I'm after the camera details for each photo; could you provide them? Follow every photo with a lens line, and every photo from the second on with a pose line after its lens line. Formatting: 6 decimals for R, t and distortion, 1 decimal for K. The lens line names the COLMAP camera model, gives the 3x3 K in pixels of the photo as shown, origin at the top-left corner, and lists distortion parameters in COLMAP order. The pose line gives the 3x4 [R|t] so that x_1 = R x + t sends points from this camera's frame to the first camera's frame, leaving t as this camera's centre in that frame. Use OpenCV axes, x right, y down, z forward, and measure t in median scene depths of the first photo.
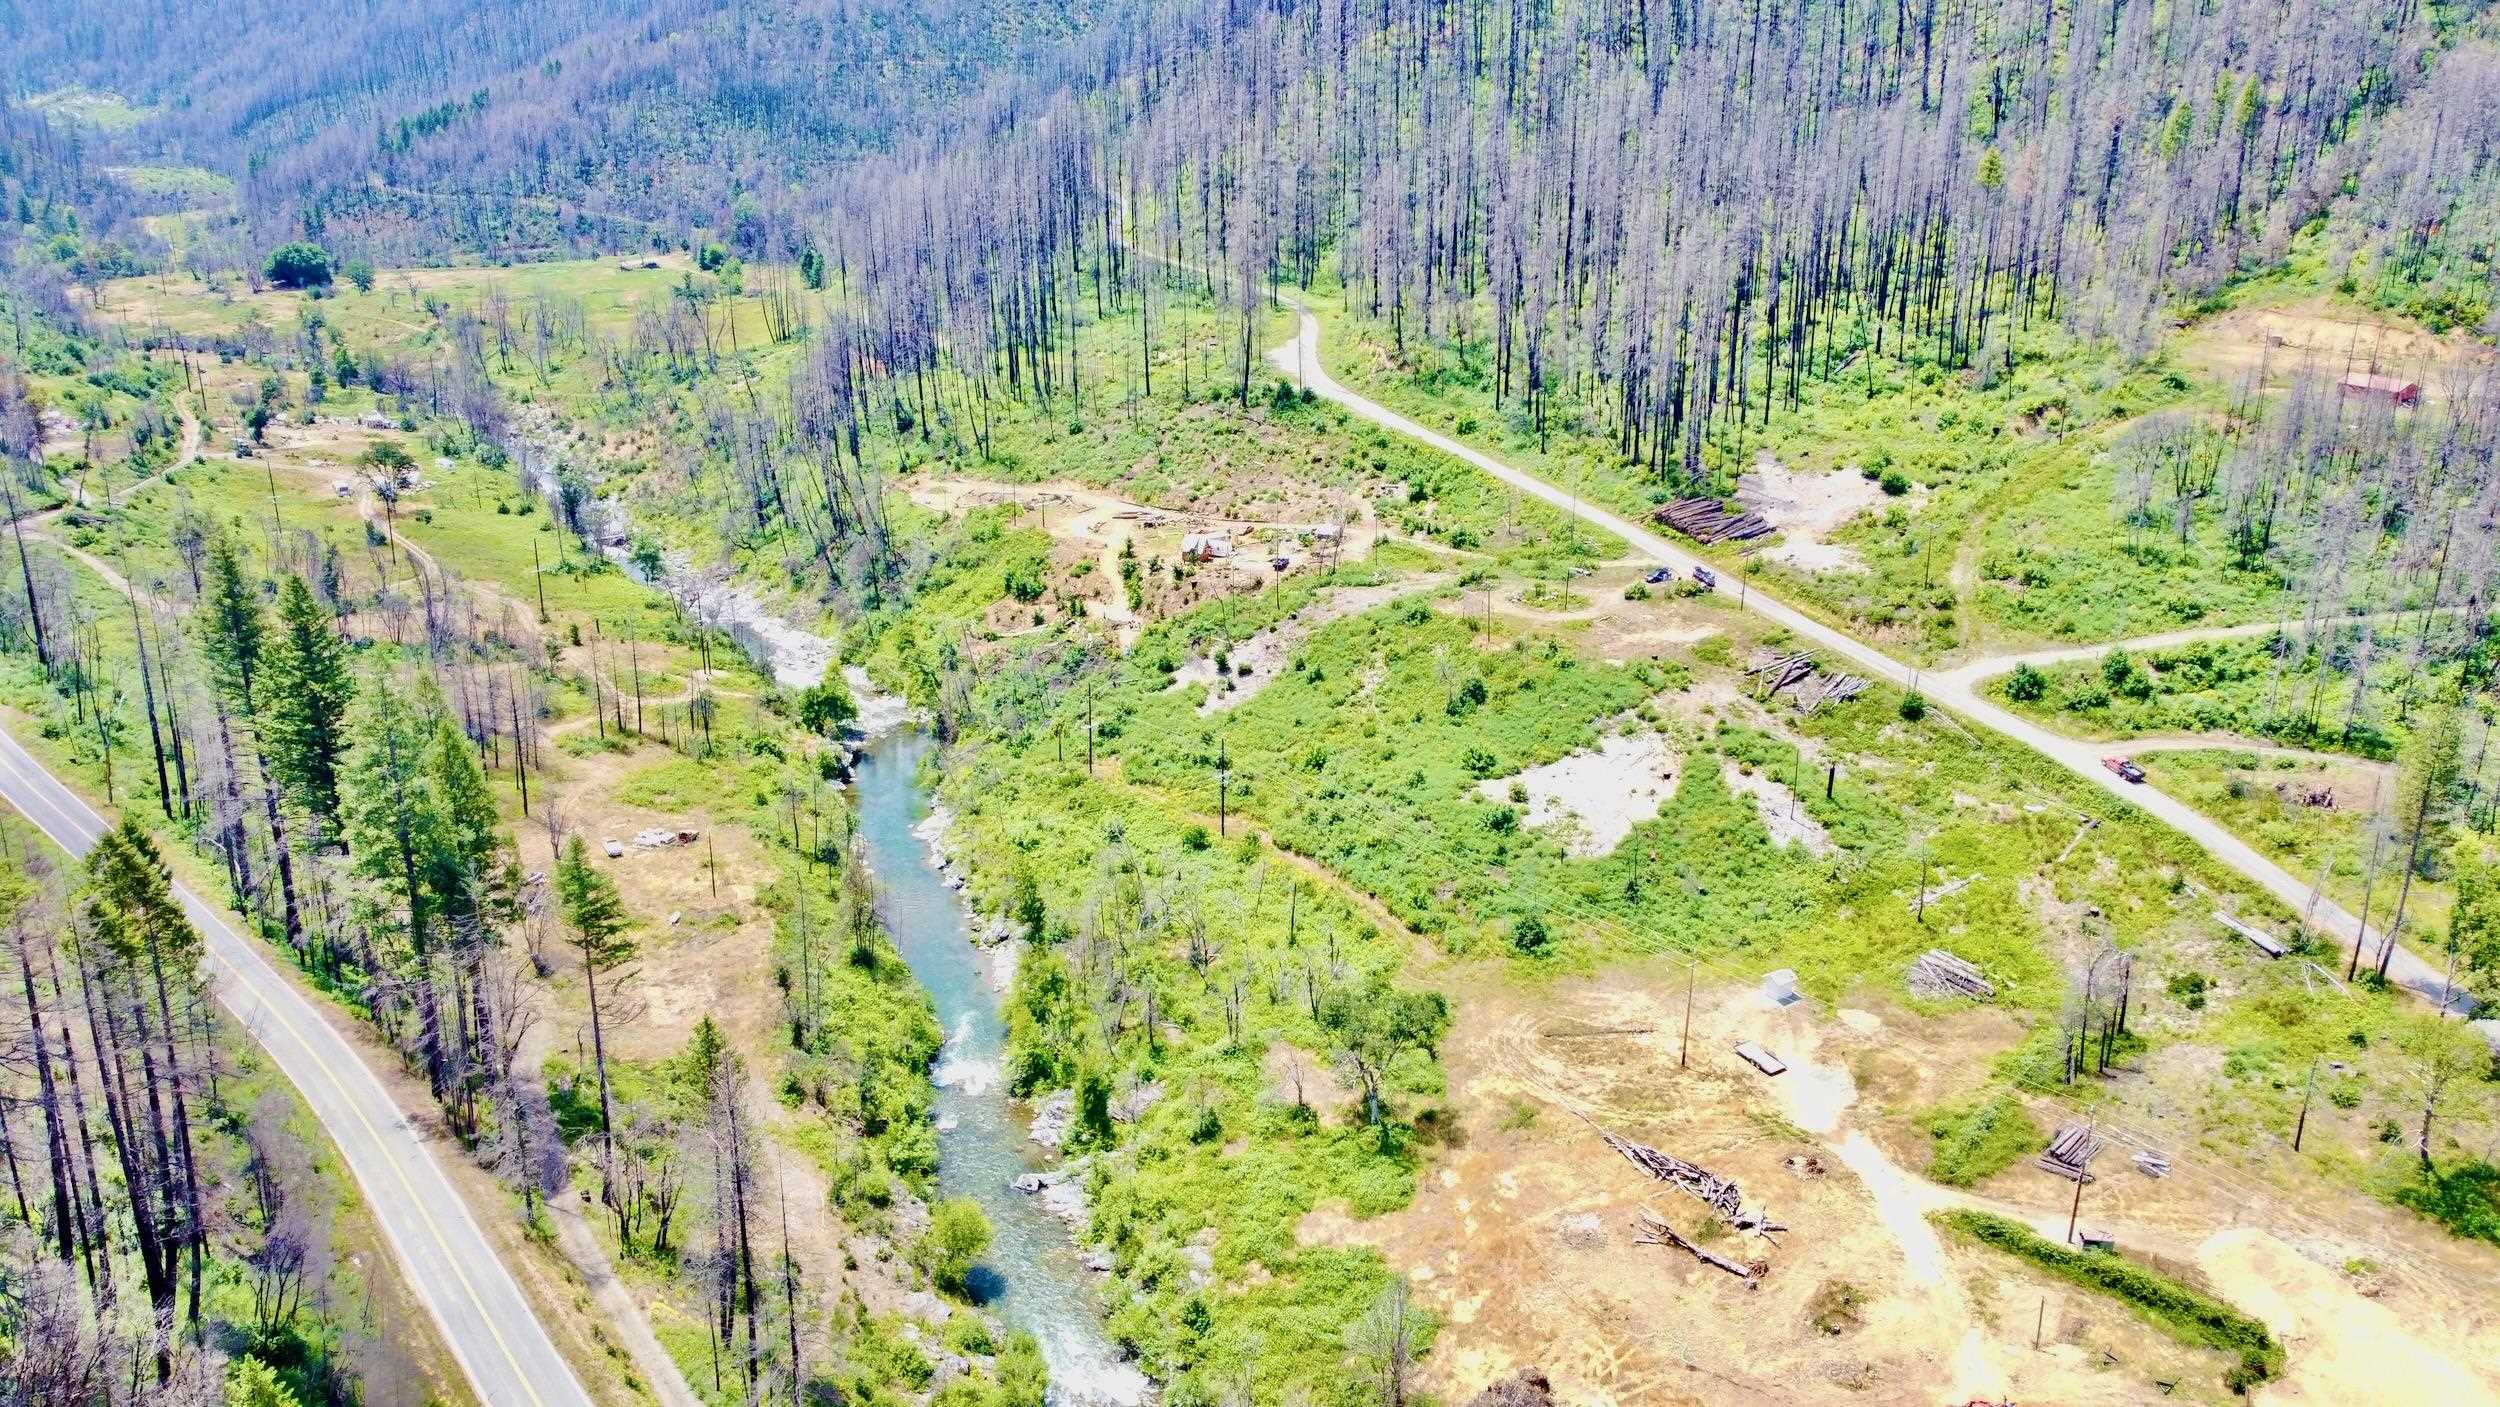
lens RADIAL K [[1892.5, 0, 1254.2], [0, 1892.5, 704.2], [0, 0, 1]] dist [0.008381, -0.016731]
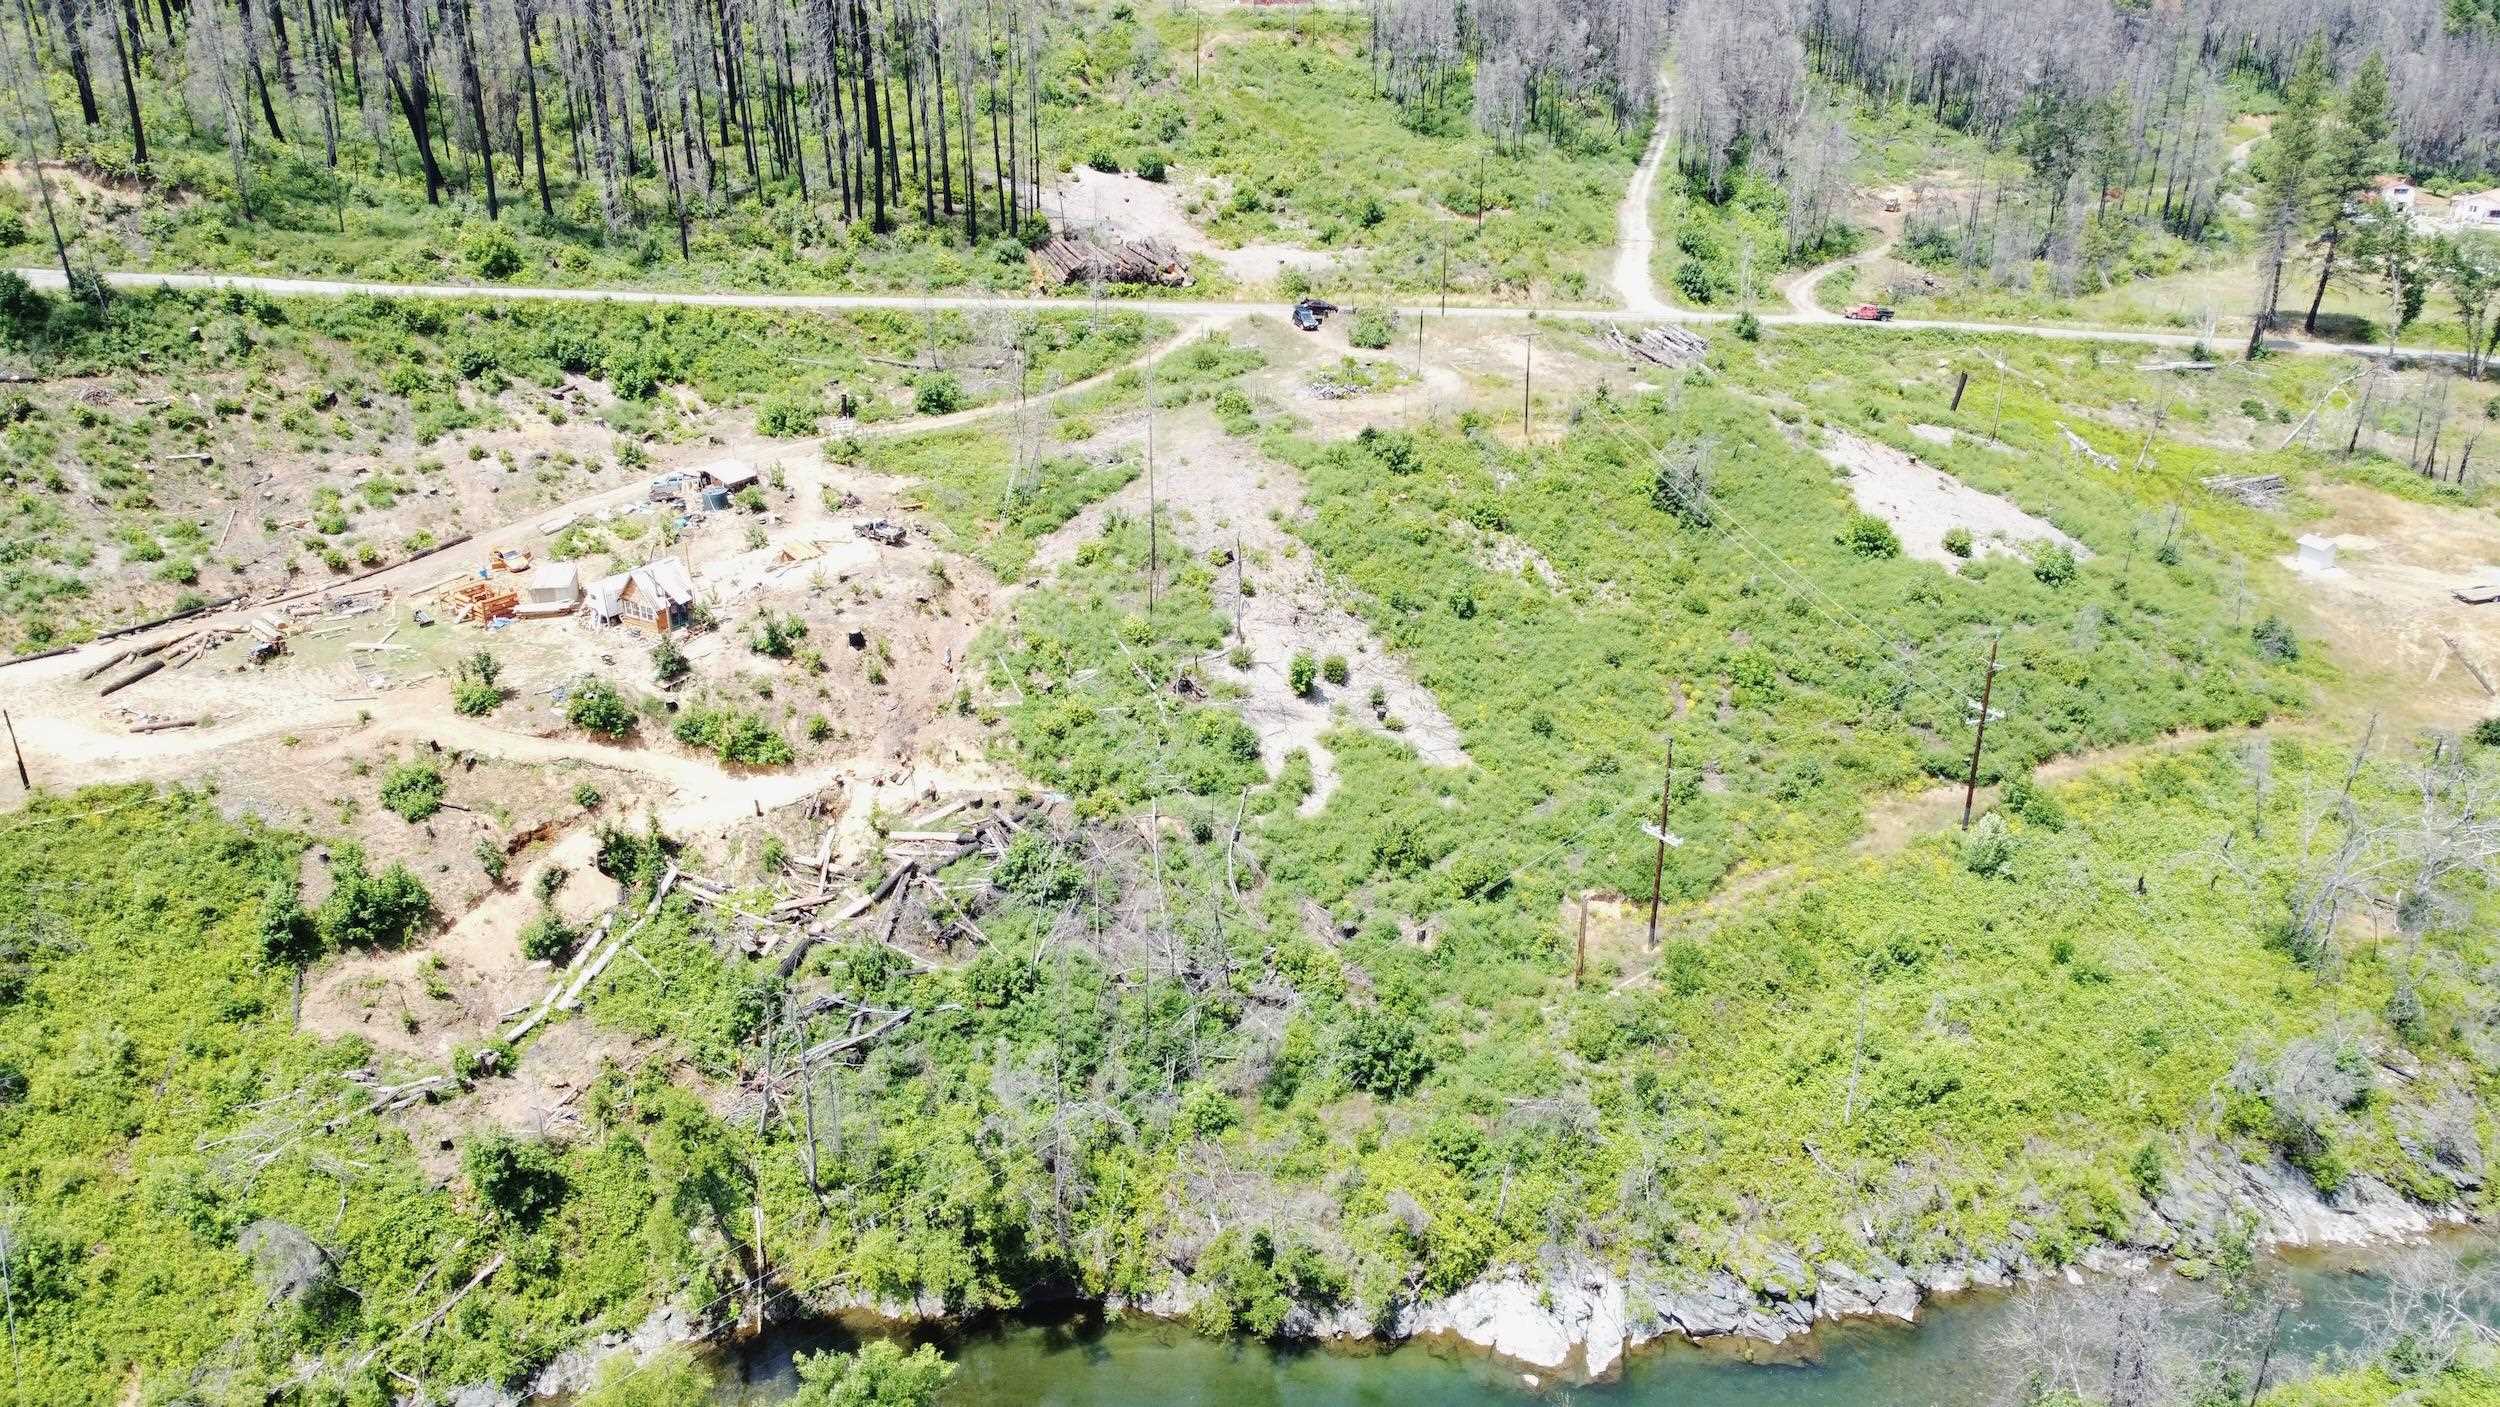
lens RADIAL K [[1892.5, 0, 1254.2], [0, 1892.5, 704.2], [0, 0, 1]] dist [0.008381, -0.016731]
pose [[0.158786, -0.393681, 0.905429, -0.491536], [0.340360, 0.882675, 0.324098, -0.190697], [-0.926791, 0.256709, 0.274150, 0.984858]]
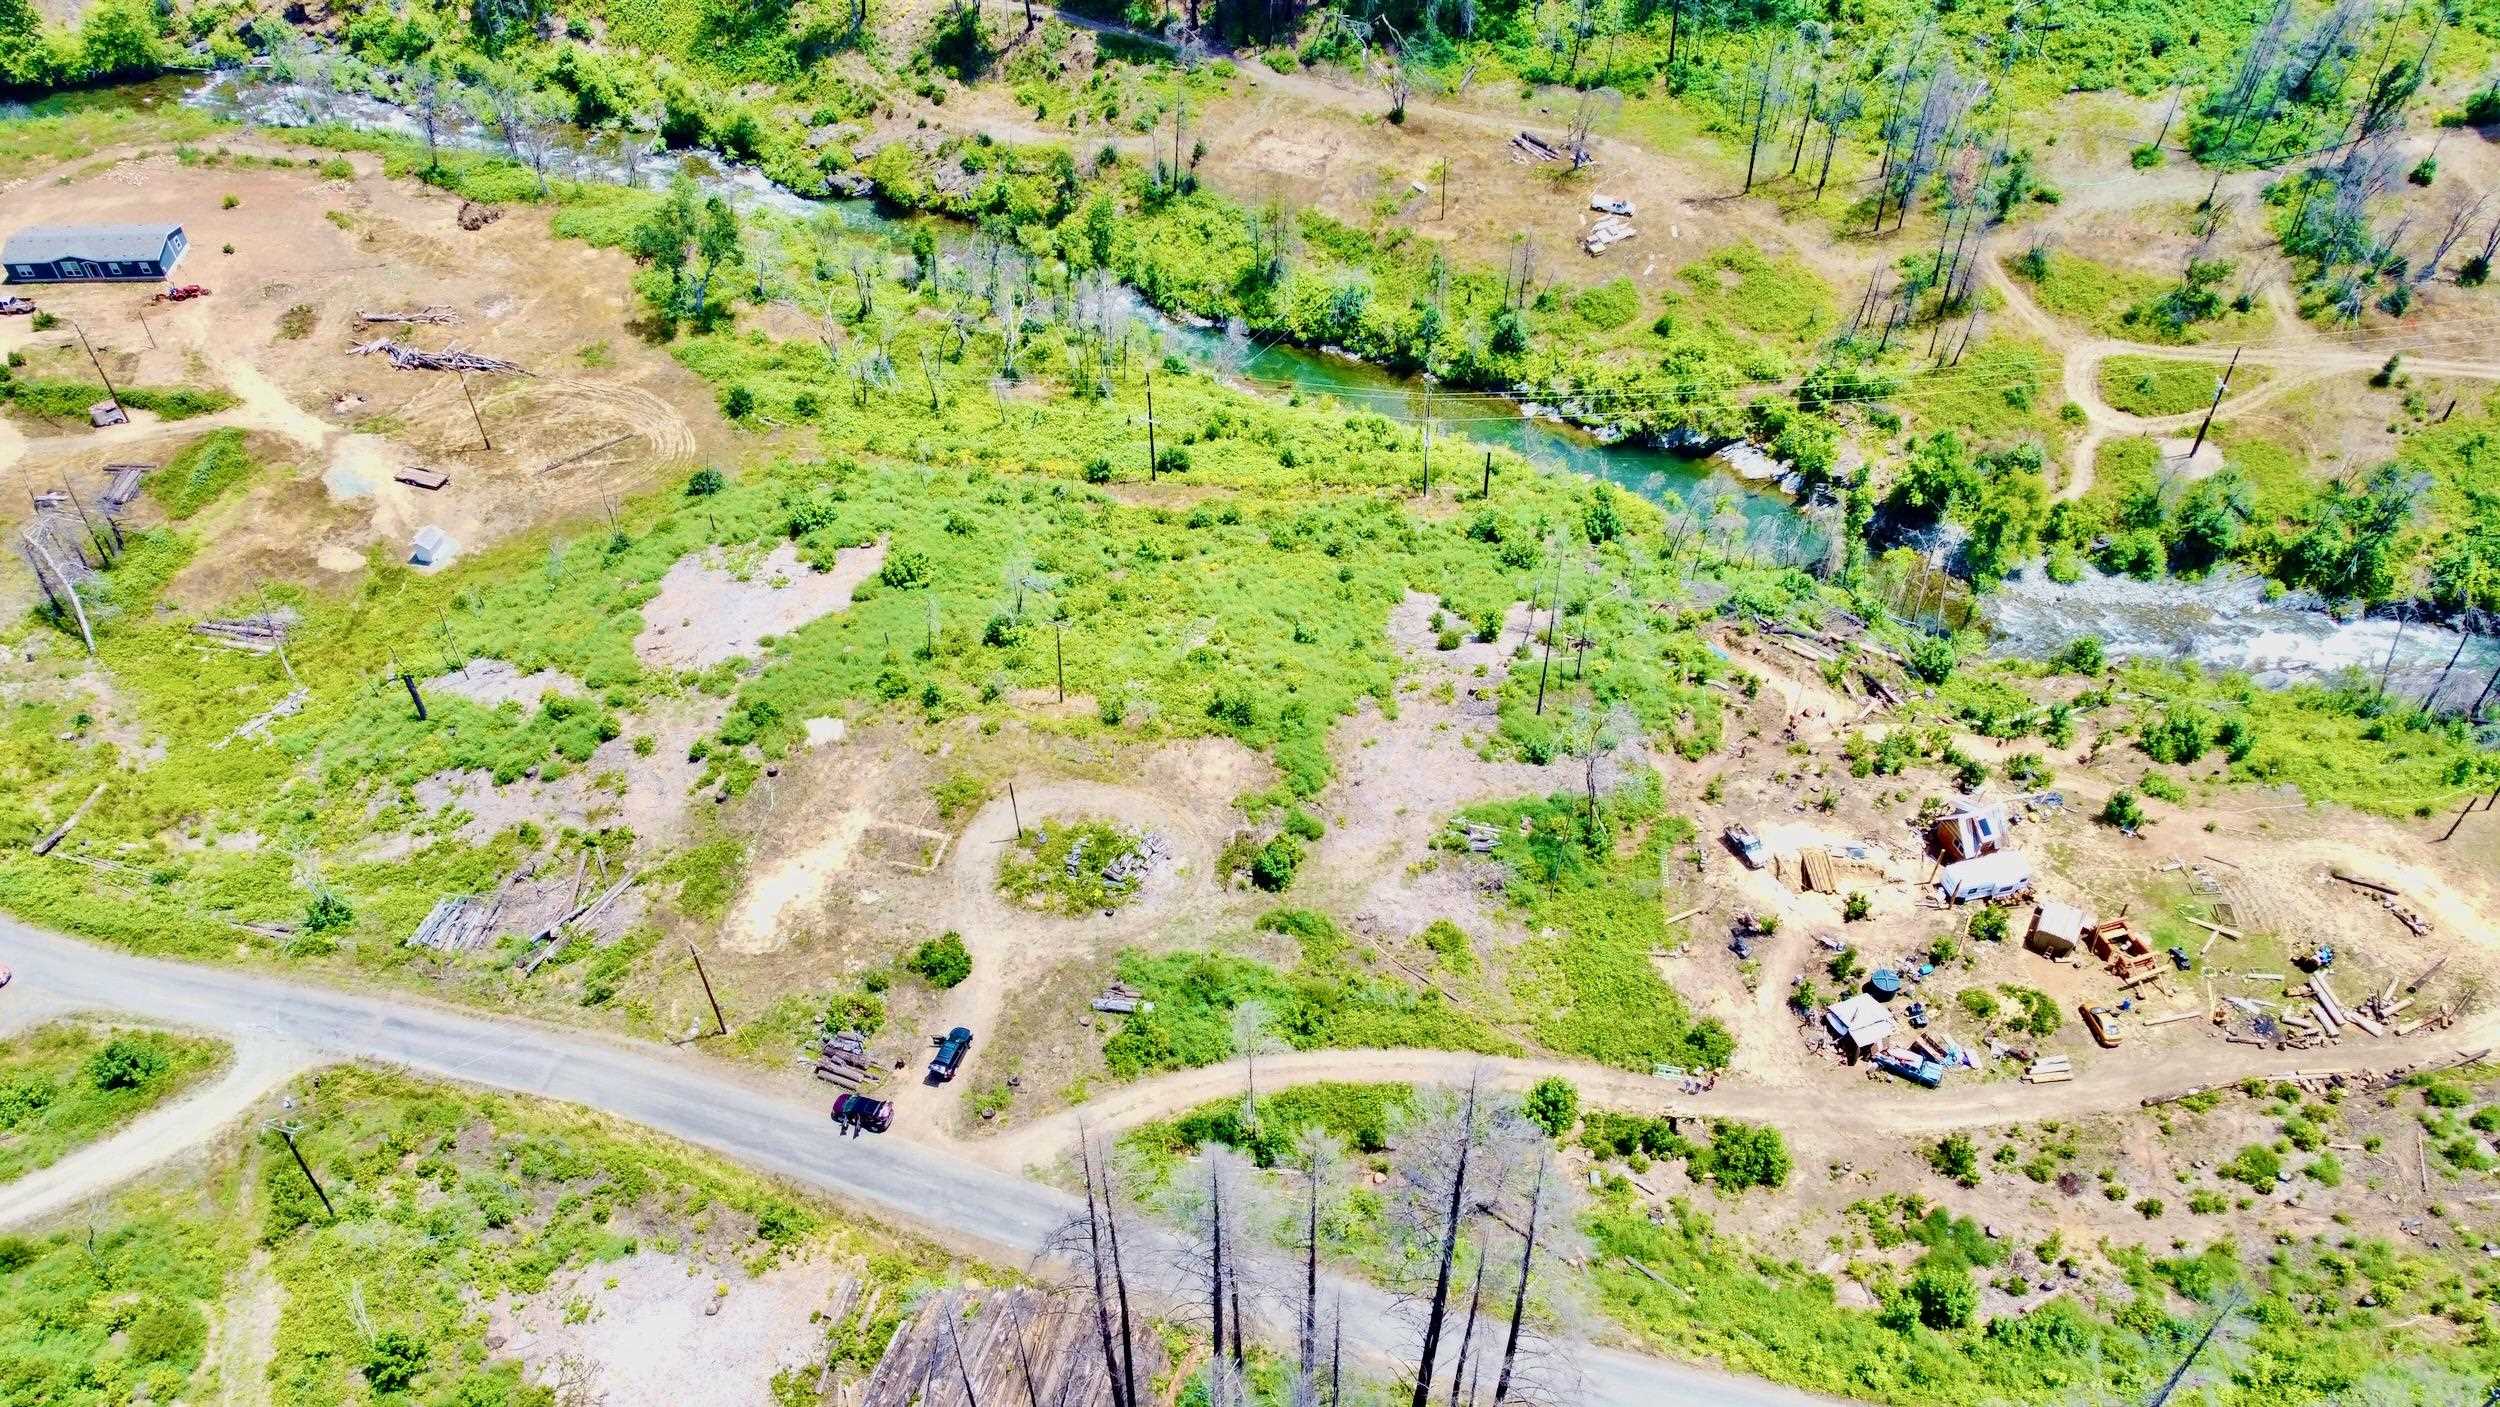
lens RADIAL K [[1892.5, 0, 1254.2], [0, 1892.5, 704.2], [0, 0, 1]] dist [0.008381, -0.016731]
pose [[-0.723074, 0.495410, -0.481386, 0.377083], [-0.233220, 0.480879, 0.845200, -0.560942], [0.650209, 0.723411, -0.232172, 1.230833]]
